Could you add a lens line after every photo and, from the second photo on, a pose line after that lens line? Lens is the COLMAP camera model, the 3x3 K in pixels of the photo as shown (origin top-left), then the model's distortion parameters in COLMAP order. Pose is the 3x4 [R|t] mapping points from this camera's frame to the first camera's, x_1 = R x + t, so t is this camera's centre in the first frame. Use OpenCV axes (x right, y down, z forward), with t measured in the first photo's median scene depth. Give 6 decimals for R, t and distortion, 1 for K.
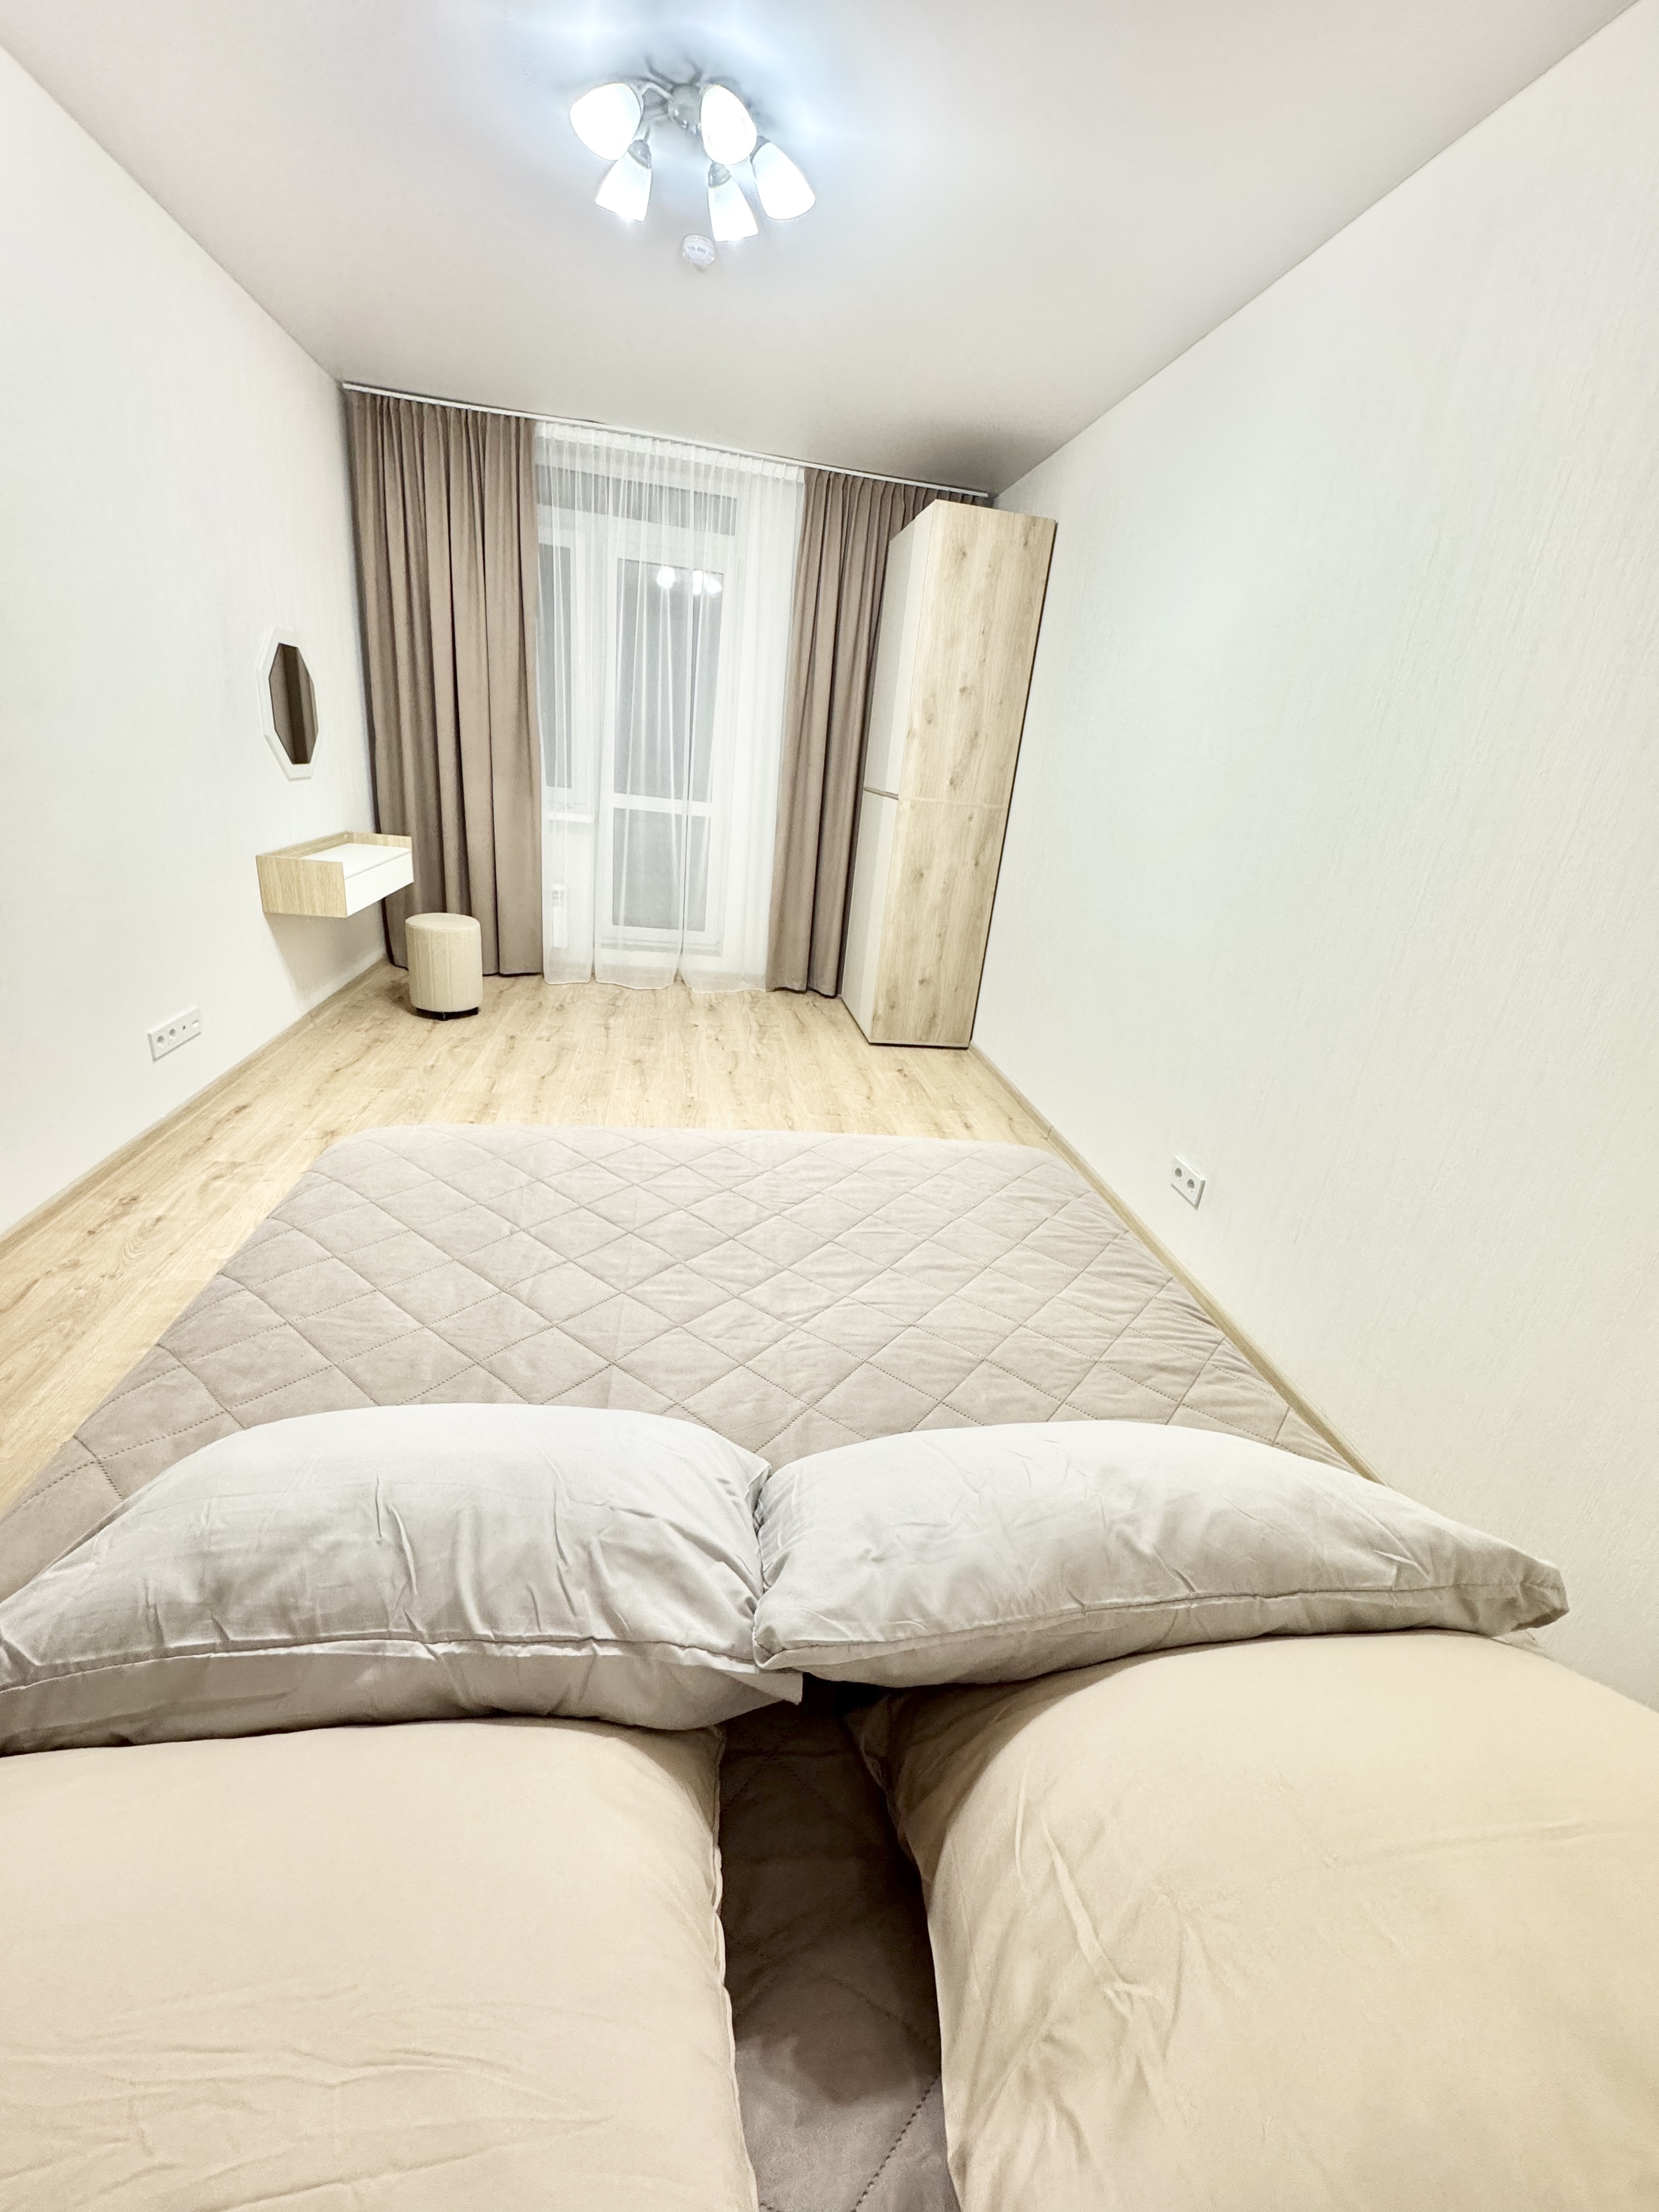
lens RADIAL K [[887.5, 0, 840.4], [0, 887.5, 1099.8], [0, 0, 1]] dist [-0.001484, -0.000492]
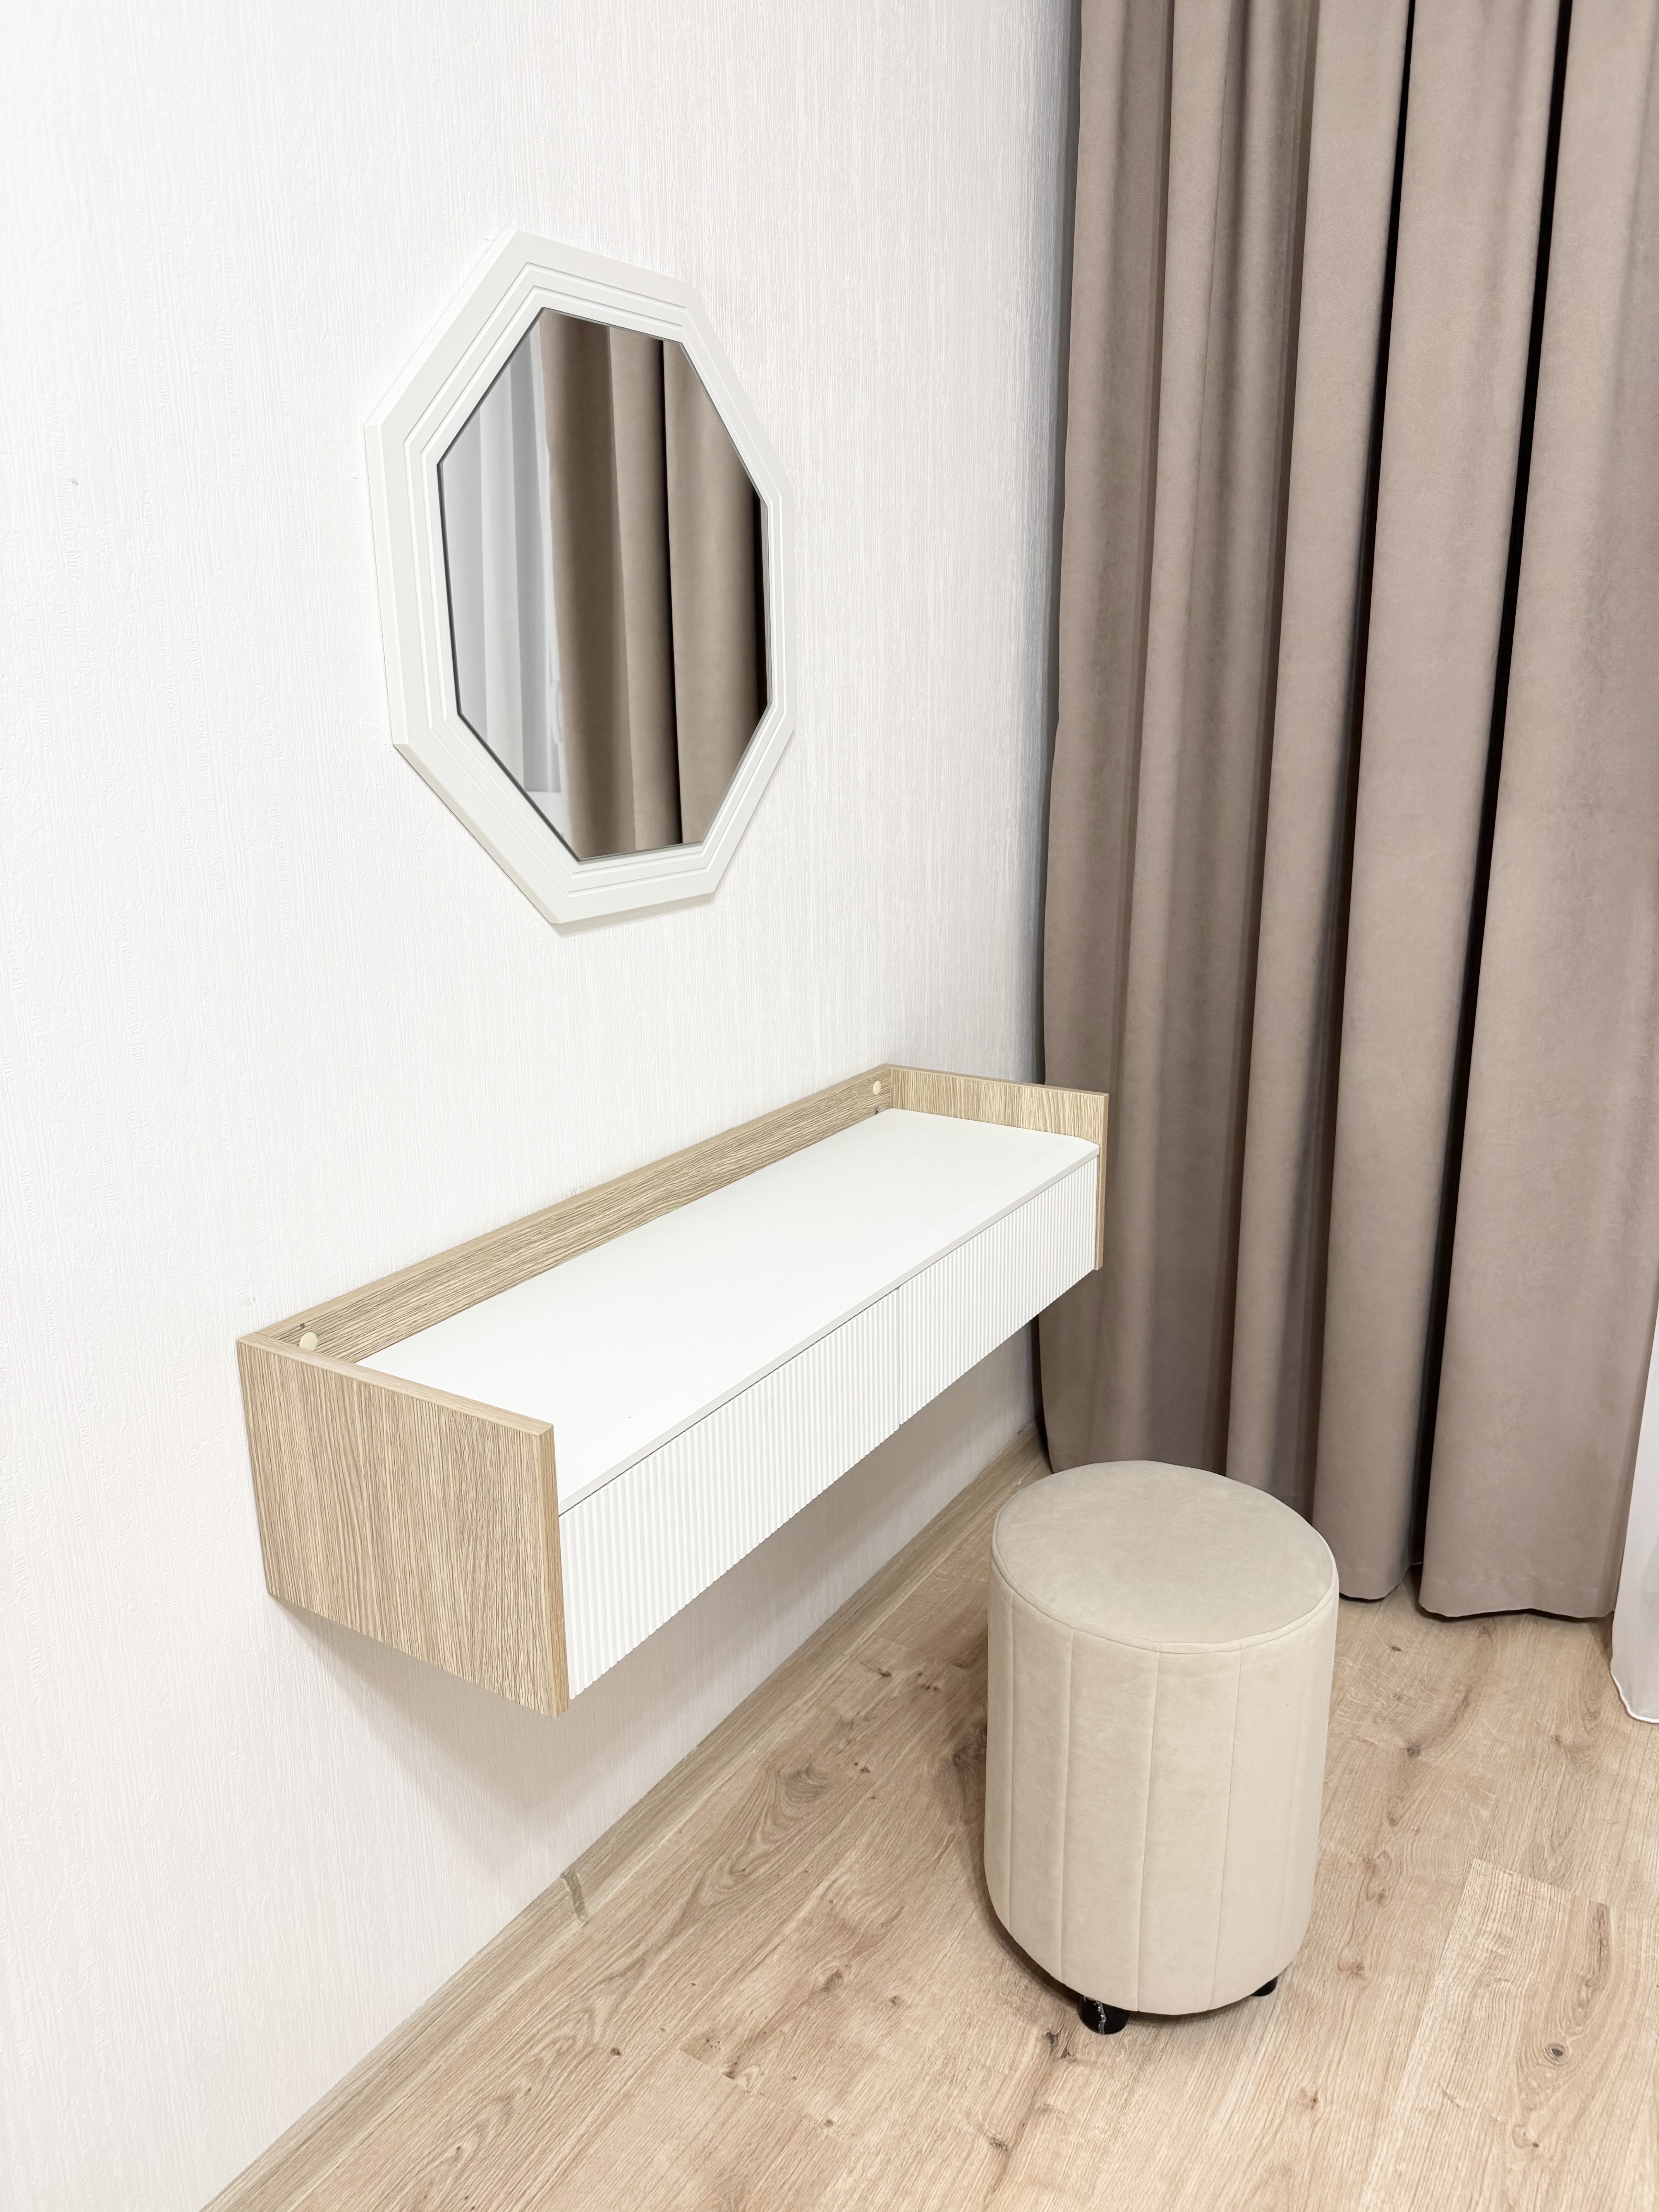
lens RADIAL K [[1609.6, 0, 829.5], [0, 1609.6, 1106.0], [0, 0, 1]] dist [0.005177, 0.000252]
pose [[0.746969, 0.070691, -0.661090, -0.267845], [-0.152450, 0.986050, -0.066816, -0.261432], [0.647145, 0.150693, 0.747326, 0.657542]]
